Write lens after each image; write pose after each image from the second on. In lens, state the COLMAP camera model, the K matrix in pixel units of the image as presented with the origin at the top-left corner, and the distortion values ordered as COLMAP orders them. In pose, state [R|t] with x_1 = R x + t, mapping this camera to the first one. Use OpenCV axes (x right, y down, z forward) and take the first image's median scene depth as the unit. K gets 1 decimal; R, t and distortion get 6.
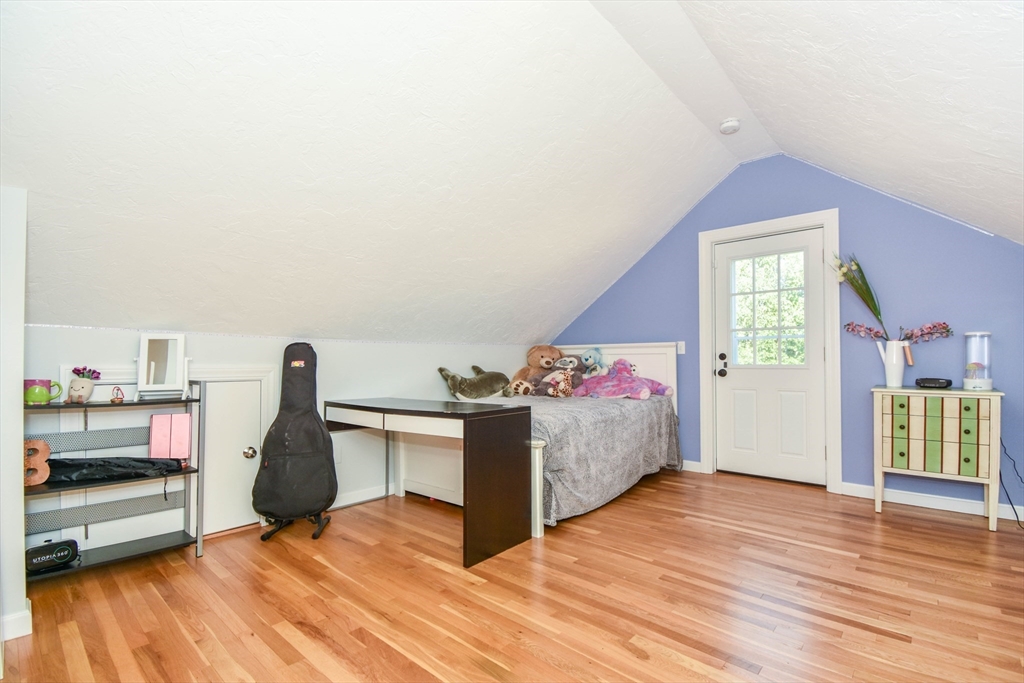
lens RADIAL K [[474.1, 0, 516.6], [0, 474.1, 336.3], [0, 0, 1]] dist [0.018097, -0.023845]
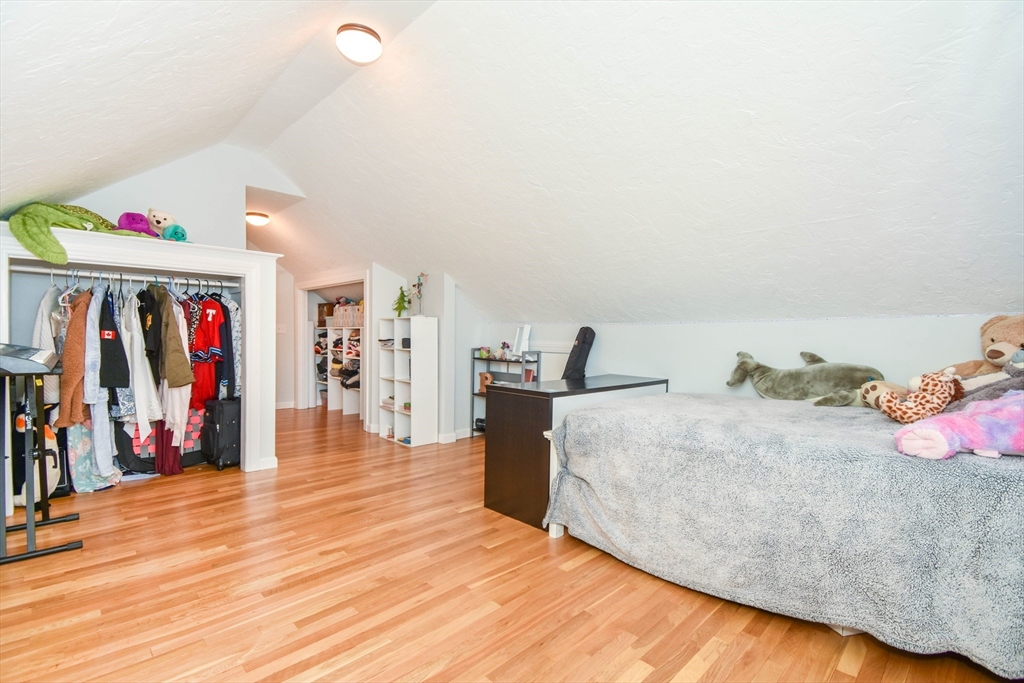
lens RADIAL K [[474.1, 0, 516.6], [0, 474.1, 336.3], [0, 0, 1]] dist [0.018097, -0.023845]
pose [[-0.093397, 0.005228, -0.995615, 1.071402], [0.046015, 0.998940, 0.000929, 0.035149], [0.994565, -0.045726, -0.093538, 1.146550]]
